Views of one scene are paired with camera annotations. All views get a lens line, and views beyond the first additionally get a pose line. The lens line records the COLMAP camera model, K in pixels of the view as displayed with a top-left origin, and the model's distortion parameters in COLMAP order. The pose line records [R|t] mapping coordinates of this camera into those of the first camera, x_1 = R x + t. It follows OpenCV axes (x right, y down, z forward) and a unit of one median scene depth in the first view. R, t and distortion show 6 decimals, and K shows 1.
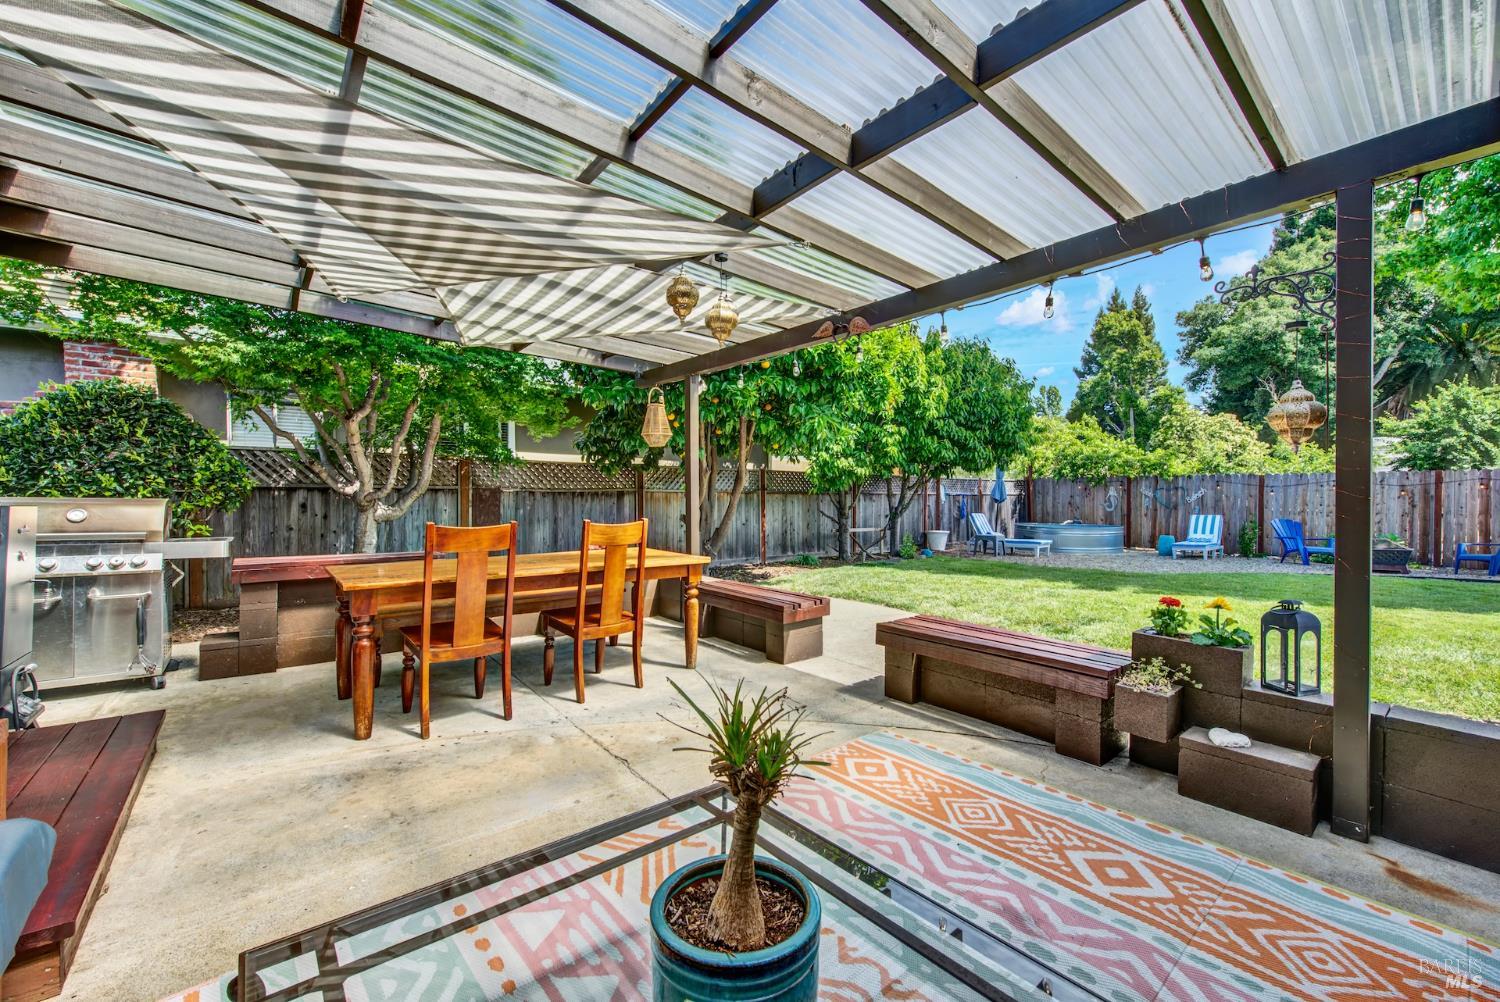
lens RADIAL K [[600.0, 0, 750.0], [0, 600.0, 501.0], [0, 0, 1]] dist [-0.002083, -0.000075]
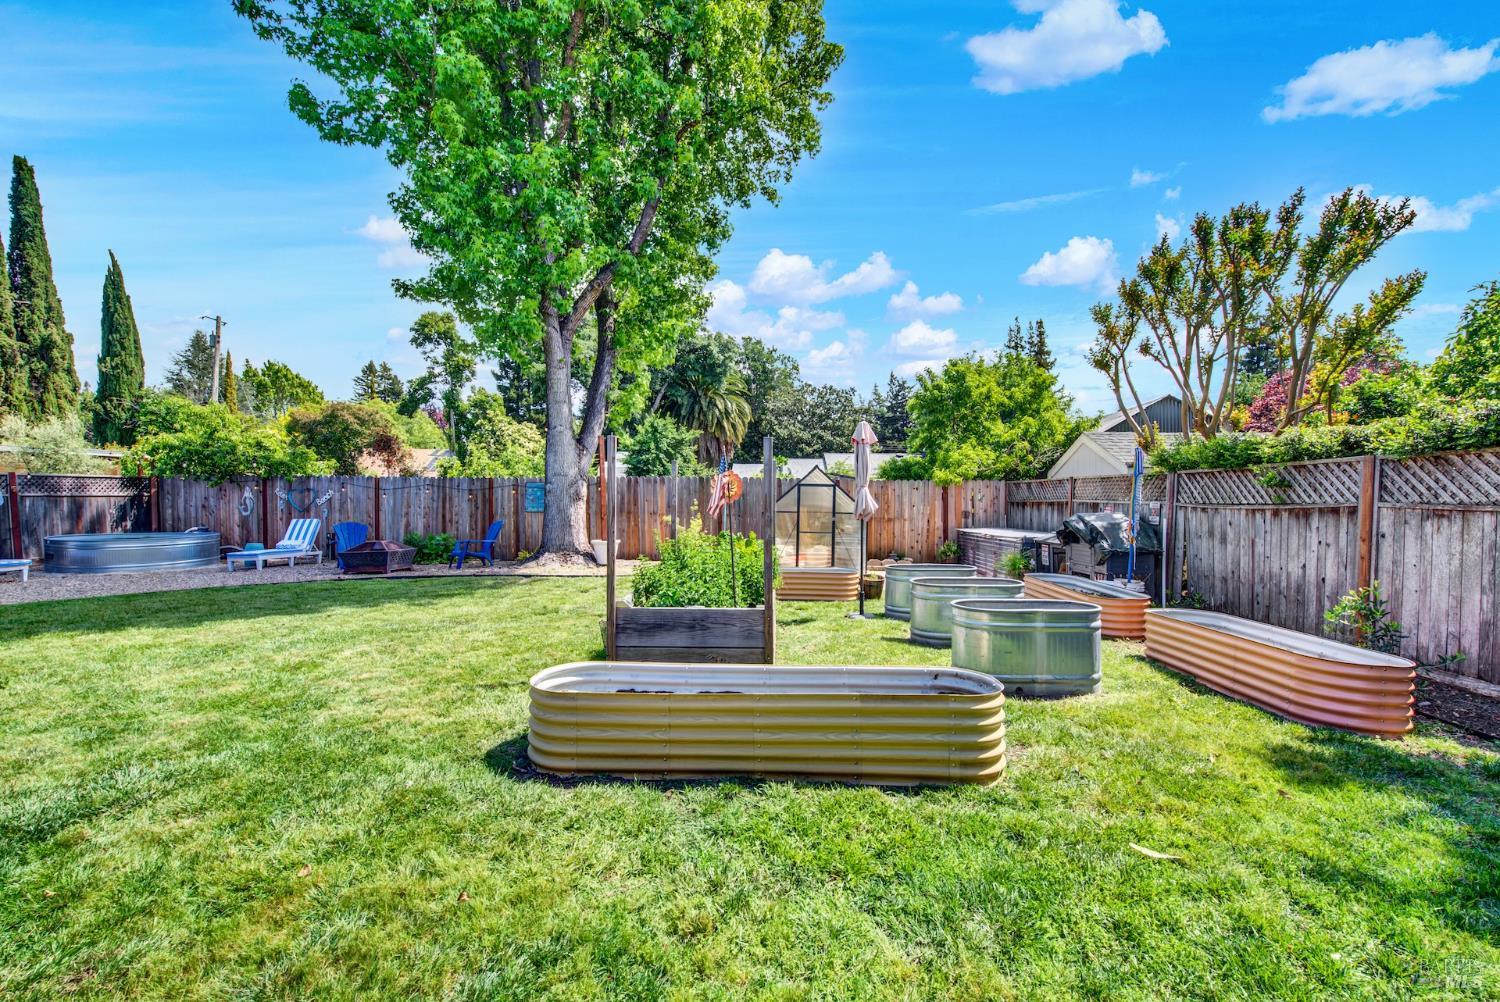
lens RADIAL K [[600.0, 0, 750.0], [0, 600.0, 501.0], [0, 0, 1]] dist [-0.002083, -0.000075]
pose [[0.680324, -0.001933, 0.732909, 2.124490], [-0.000142, 0.999996, 0.002770, -0.028698], [-0.732912, -0.001988, 0.680321, -0.524219]]
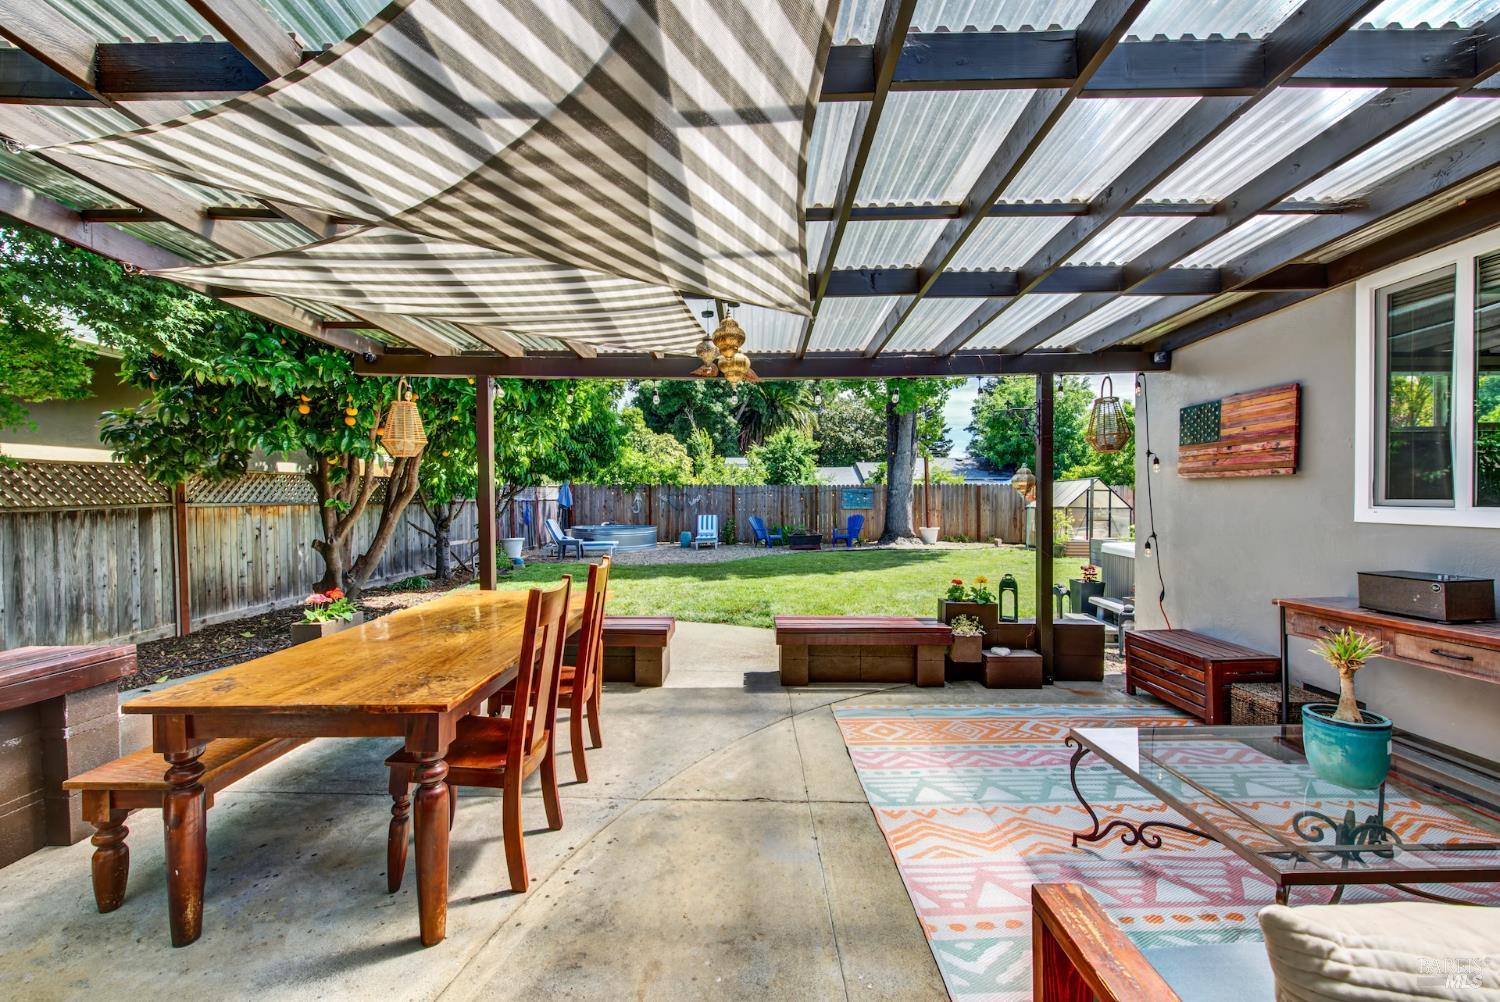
lens RADIAL K [[600.0, 0, 750.0], [0, 600.0, 501.0], [0, 0, 1]] dist [-0.002083, -0.000075]
pose [[0.635699, -0.009218, 0.771882, -0.814031], [0.006343, 0.999957, 0.006719, -0.064283], [-0.771911, 0.000625, 0.635730, 0.297936]]
